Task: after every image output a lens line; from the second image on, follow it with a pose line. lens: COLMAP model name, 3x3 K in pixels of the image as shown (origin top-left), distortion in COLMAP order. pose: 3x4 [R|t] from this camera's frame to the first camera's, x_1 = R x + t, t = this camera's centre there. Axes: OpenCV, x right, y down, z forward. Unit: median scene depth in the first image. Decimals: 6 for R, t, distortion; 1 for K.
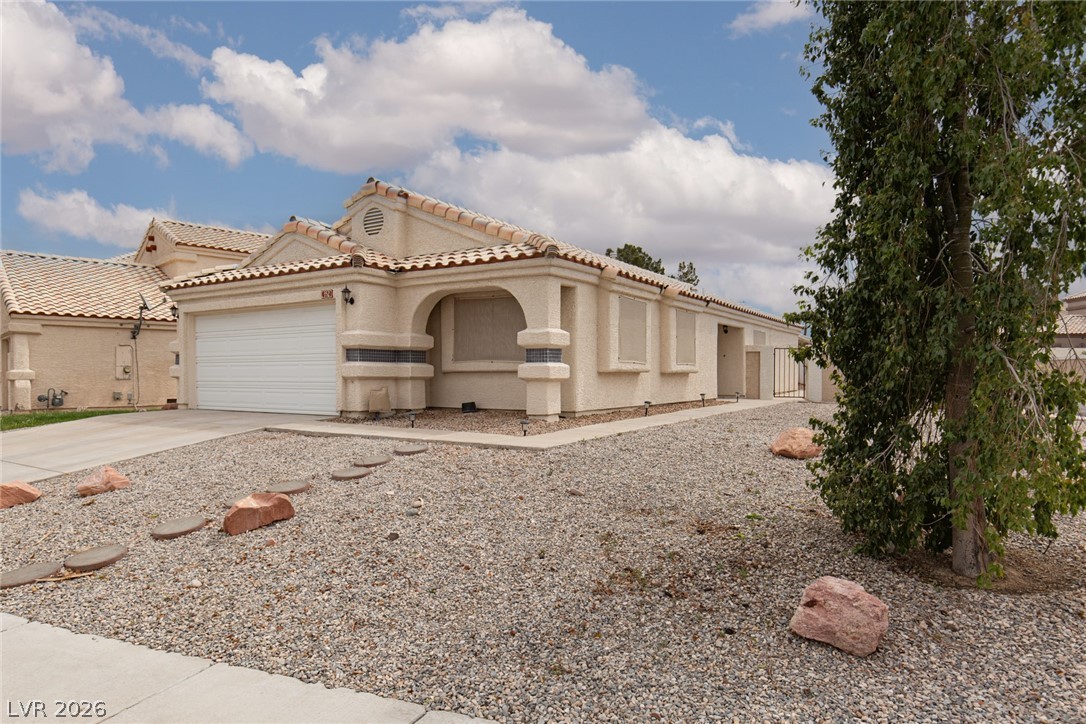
lens RADIAL K [[671.1, 0, 541.9], [0, 671.1, 364.7], [0, 0, 1]] dist [0.003249, 0.000231]
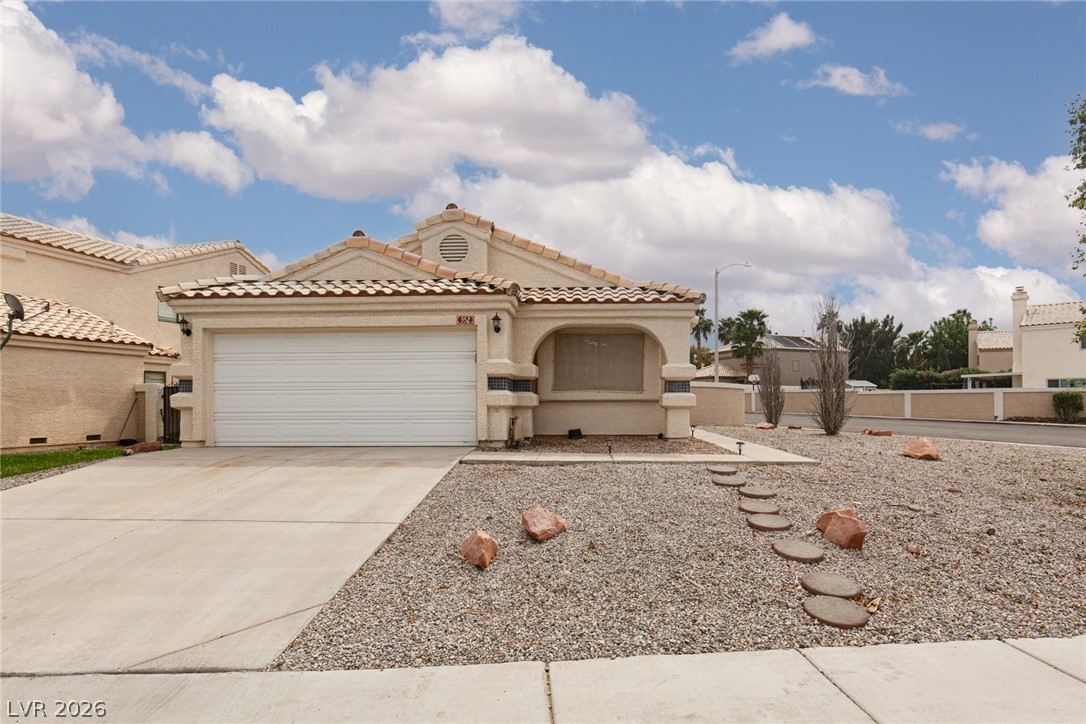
lens RADIAL K [[607.5, 0, 532.4], [0, 607.5, 400.0], [0, 0, 1]] dist [-0.004068, -0.000007]
pose [[0.864134, 0.003360, 0.503251, -0.656706], [-0.003801, 0.999993, -0.000150, 0.009232], [-0.503248, -0.001783, 0.864140, 0.190516]]
